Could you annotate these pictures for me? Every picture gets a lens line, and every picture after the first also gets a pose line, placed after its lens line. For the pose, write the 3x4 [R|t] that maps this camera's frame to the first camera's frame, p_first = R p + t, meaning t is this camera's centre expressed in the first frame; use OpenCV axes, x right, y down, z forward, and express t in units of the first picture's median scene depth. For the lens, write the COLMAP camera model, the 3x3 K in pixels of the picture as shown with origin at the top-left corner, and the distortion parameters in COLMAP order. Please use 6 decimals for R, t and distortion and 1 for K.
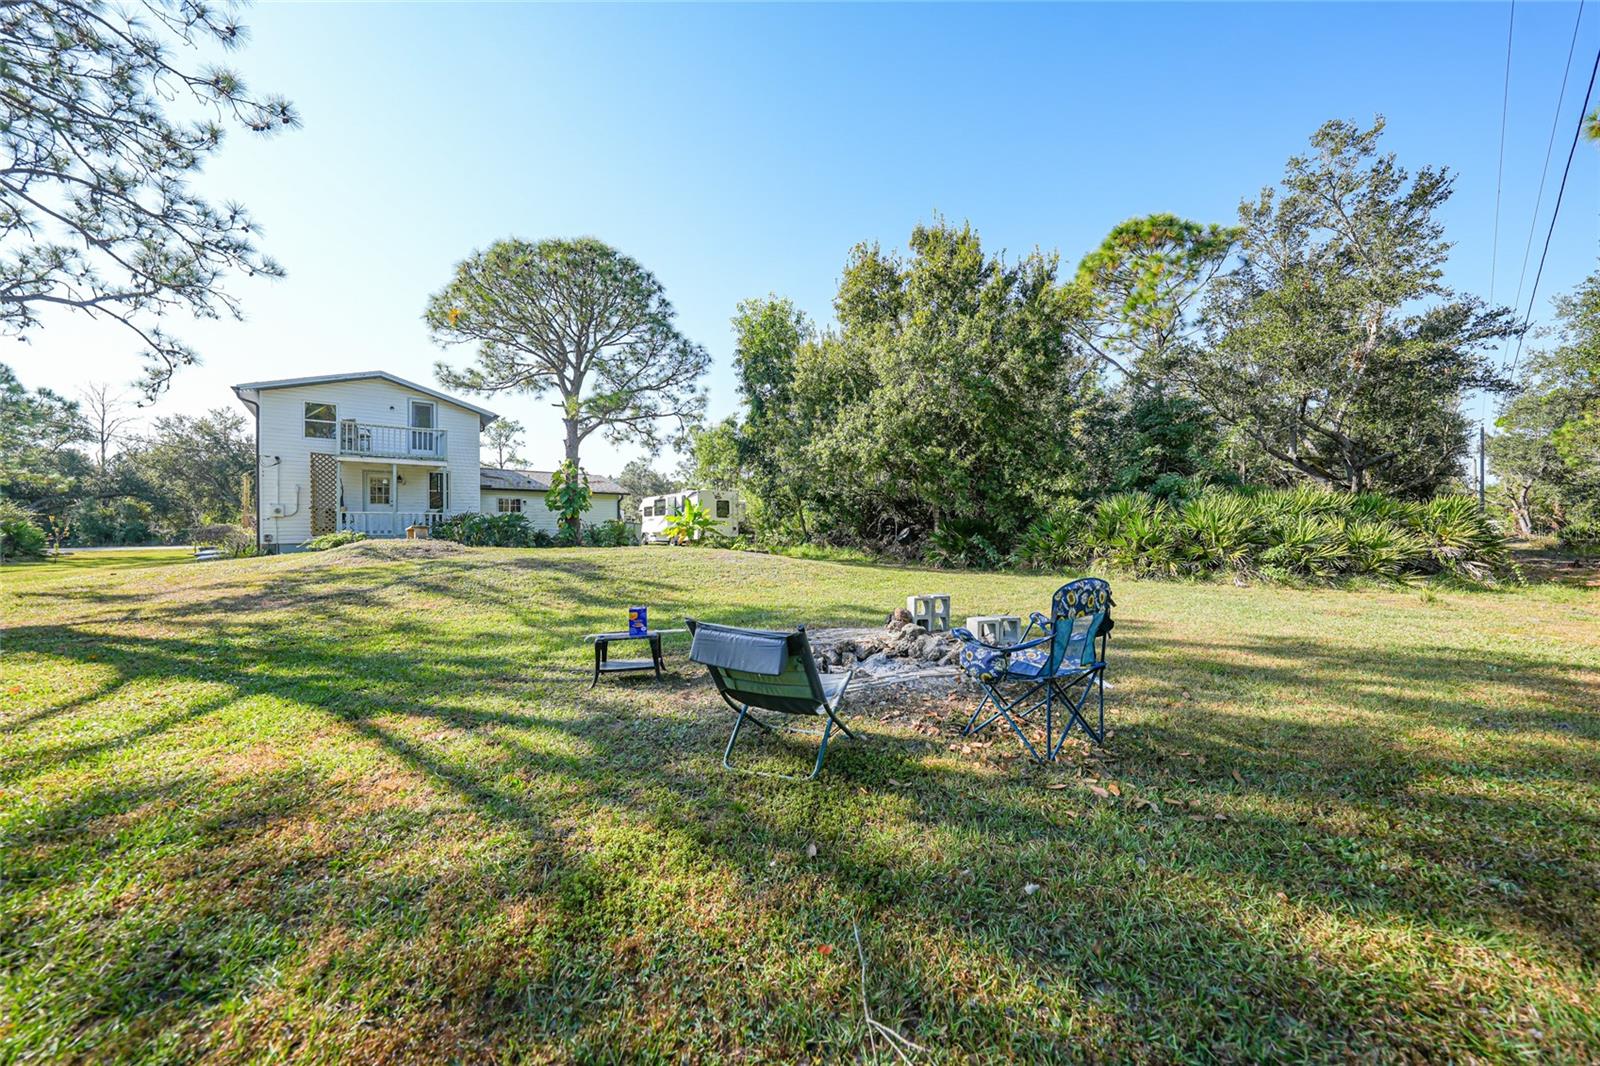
lens RADIAL K [[561.7, 0, 796.2], [0, 561.7, 530.5], [0, 0, 1]] dist [-0.030553, 0.008021]
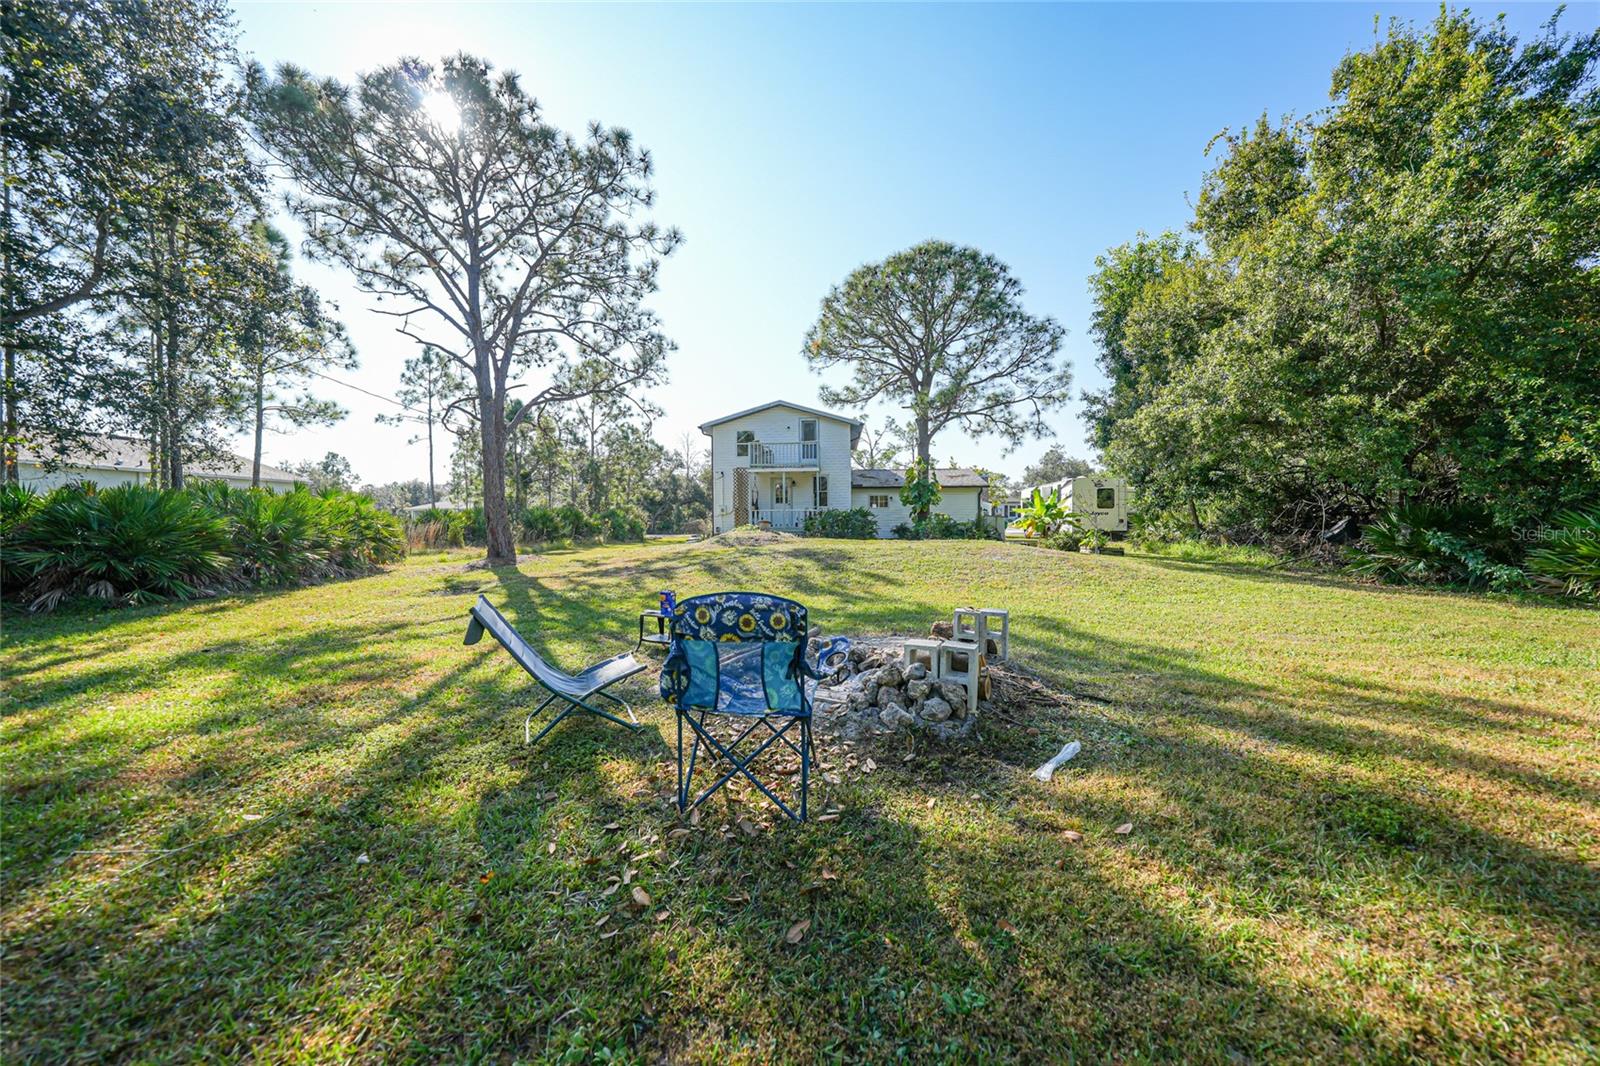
lens RADIAL K [[557.8, 0, 799.8], [0, 557.8, 531.2], [0, 0, 1]] dist [-0.015507, 0.000080]
pose [[0.727121, 0.007839, -0.686464, 0.166920], [0.002868, 0.999891, 0.014456, -0.001467], [0.686503, -0.012480, 0.727020, 0.075090]]
